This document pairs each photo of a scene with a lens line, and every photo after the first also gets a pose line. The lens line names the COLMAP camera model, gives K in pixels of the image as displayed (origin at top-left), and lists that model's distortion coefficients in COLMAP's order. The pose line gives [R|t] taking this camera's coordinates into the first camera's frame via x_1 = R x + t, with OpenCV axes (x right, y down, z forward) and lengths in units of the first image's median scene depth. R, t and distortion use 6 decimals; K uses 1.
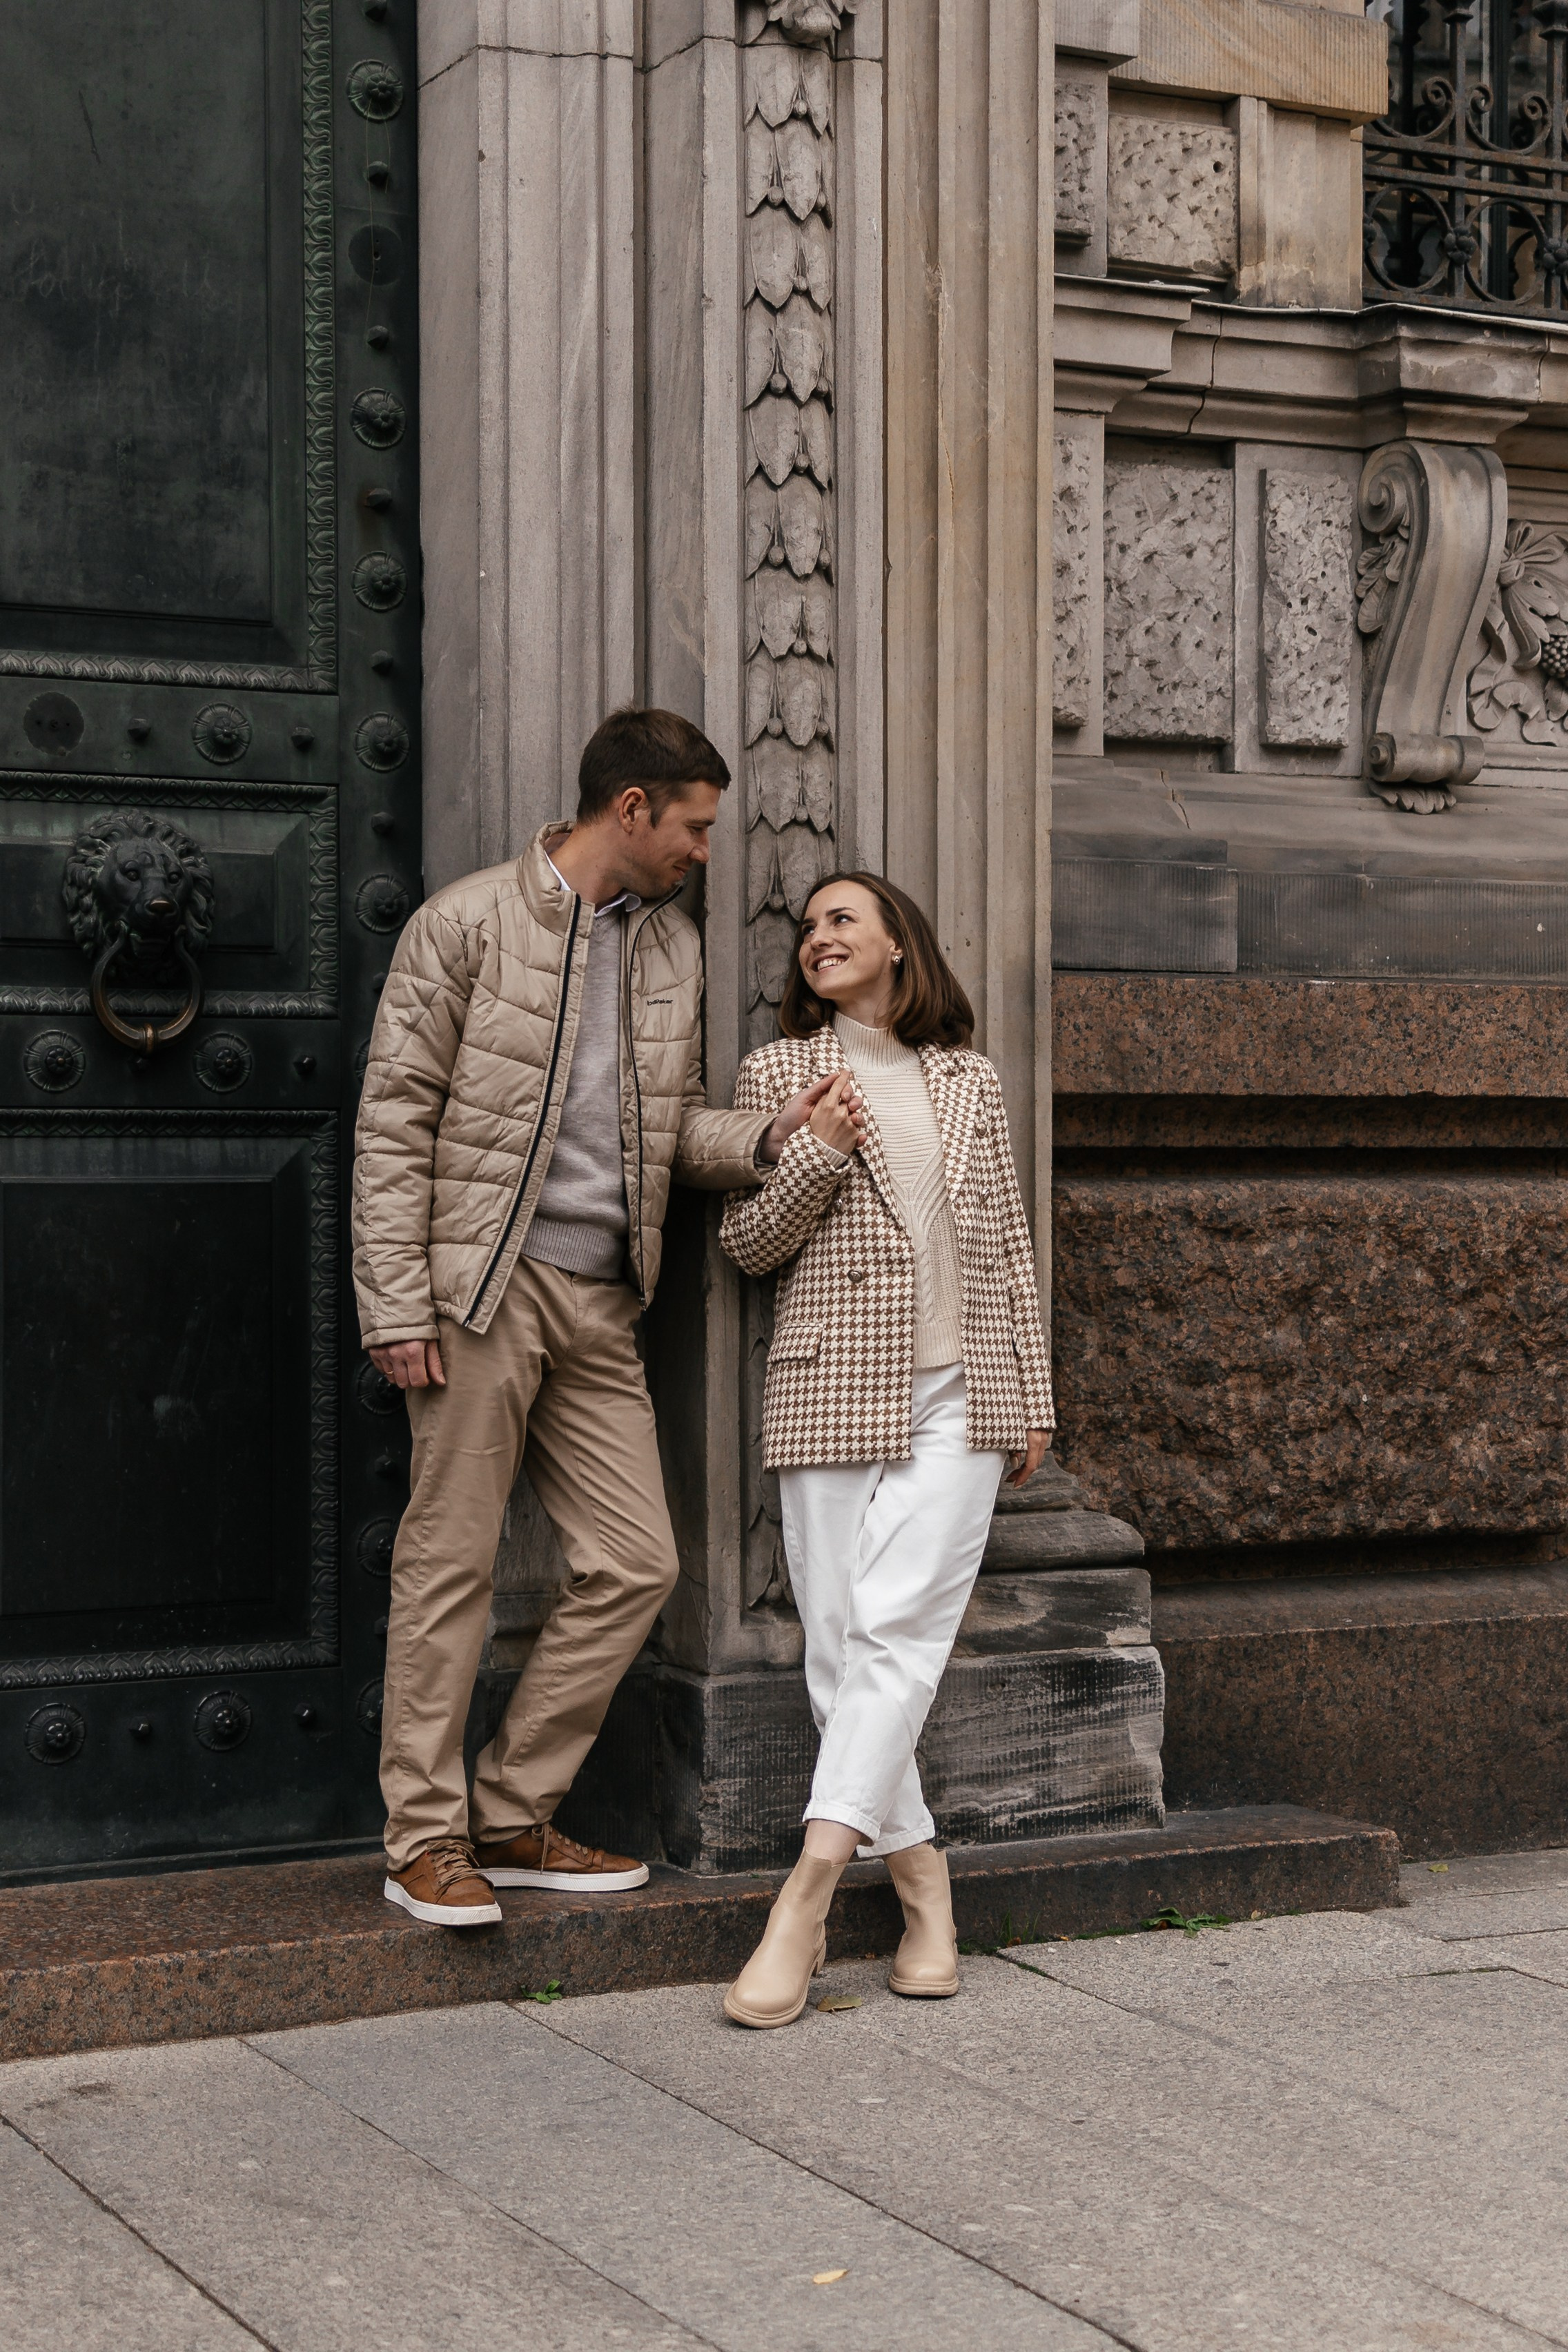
lens RADIAL K [[4178.8, 0, 780.8], [0, 4178.8, 1171.4], [0, 0, 1]] dist [0.141004, -0.233777]
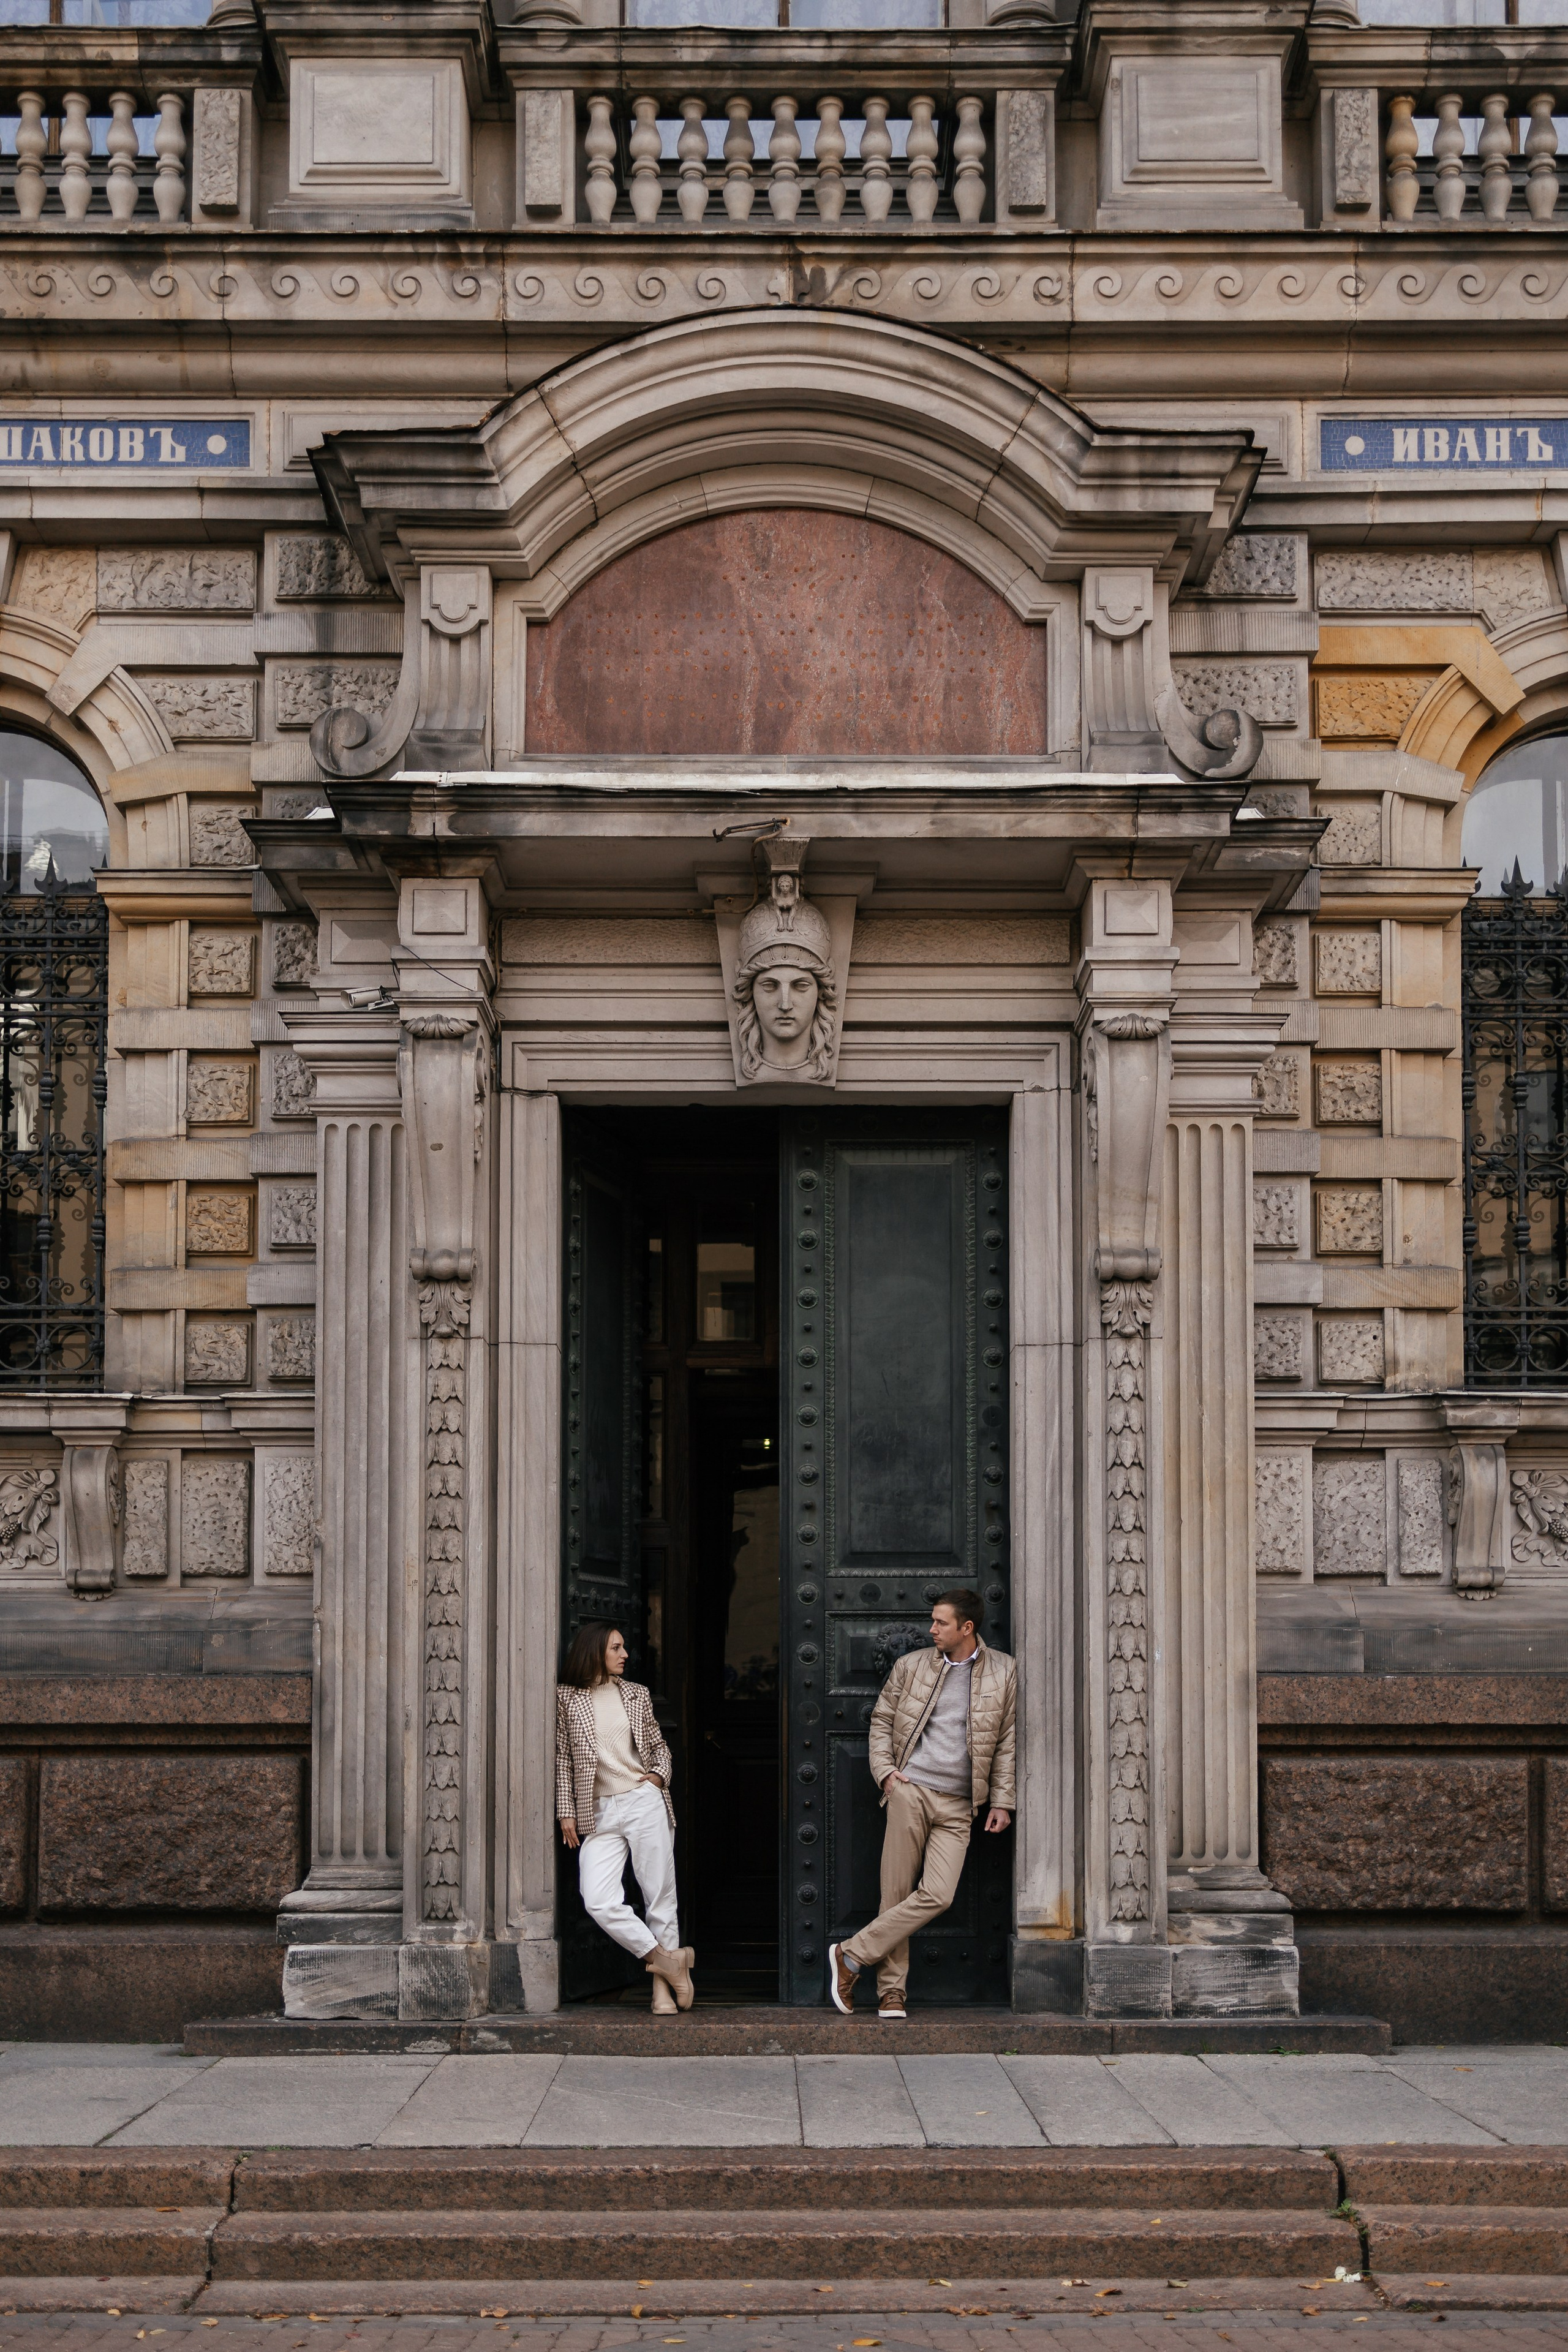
lens RADIAL K [[4178.8, 0, 780.8], [0, 4178.8, 1171.4], [0, 0, 1]] dist [0.141004, -0.233777]
pose [[0.869582, -0.059563, -0.490183, 1.045860], [0.000891, 0.992886, -0.119067, -0.046922], [0.493788, 0.103102, 0.863449, -1.335695]]
